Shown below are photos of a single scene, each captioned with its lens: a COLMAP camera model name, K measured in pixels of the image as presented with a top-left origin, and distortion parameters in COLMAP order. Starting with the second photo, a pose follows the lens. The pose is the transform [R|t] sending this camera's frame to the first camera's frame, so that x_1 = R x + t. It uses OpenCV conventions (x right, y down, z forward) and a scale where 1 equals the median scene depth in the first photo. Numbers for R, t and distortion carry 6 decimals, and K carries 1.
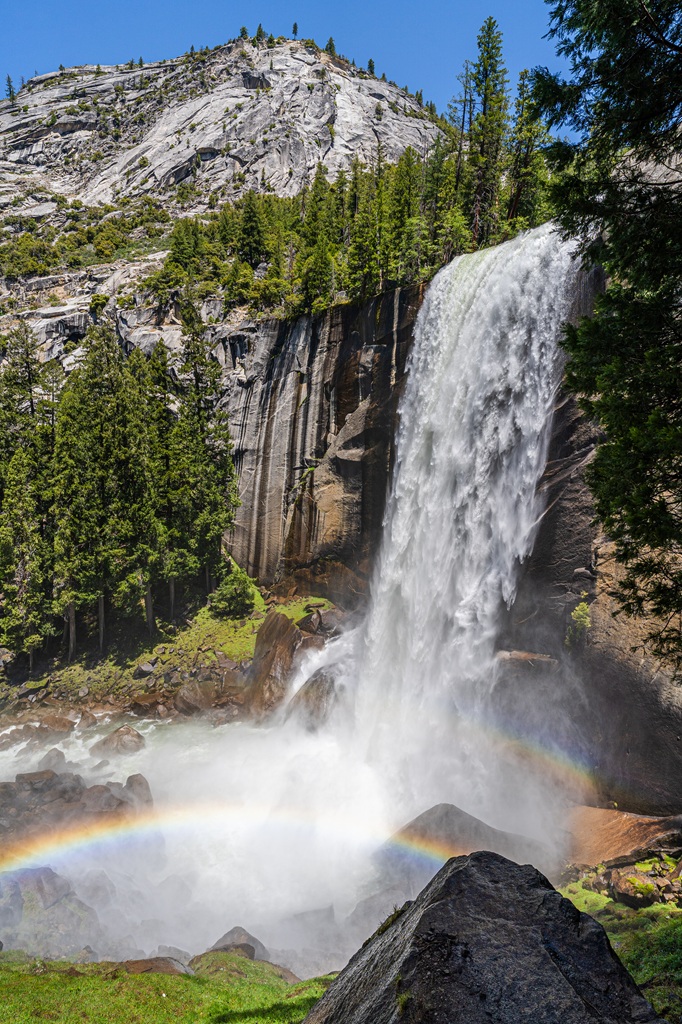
lens RADIAL K [[551.4, 0, 341.1], [0, 551.4, 511.9], [0, 0, 1]] dist [0.005128, 0.000820]
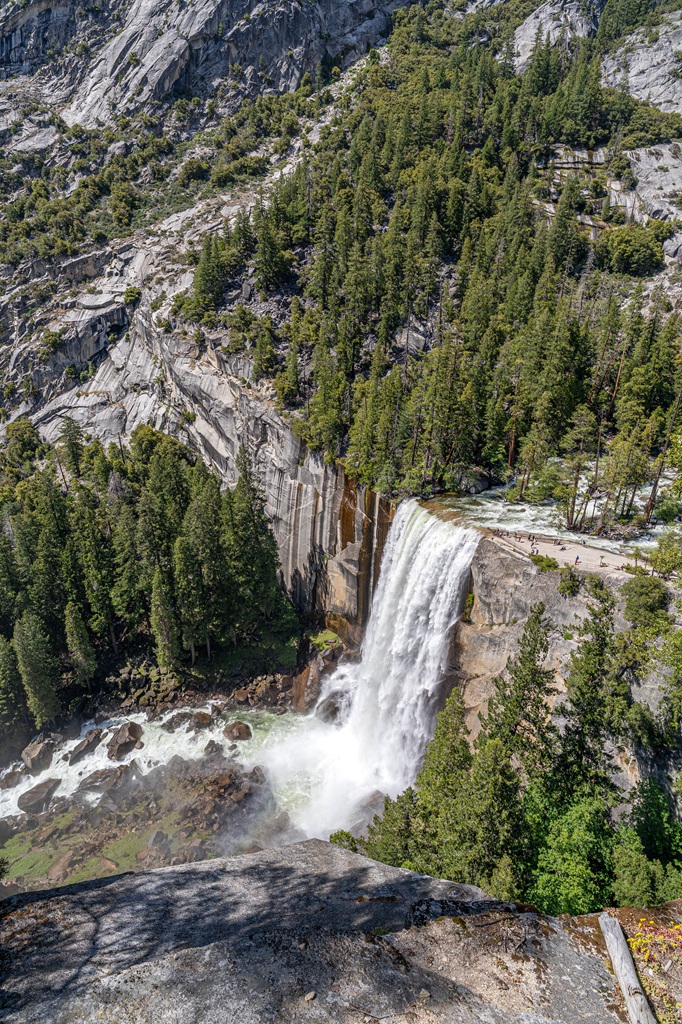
lens RADIAL K [[551.4, 0, 336.3], [0, 551.4, 508.4], [0, 0, 1]] dist [0.005128, 0.000820]
pose [[0.999706, -0.005488, -0.023632, 0.012403], [0.013618, 0.933079, 0.359413, -0.704979], [0.020078, -0.359629, 0.932879, -0.395132]]
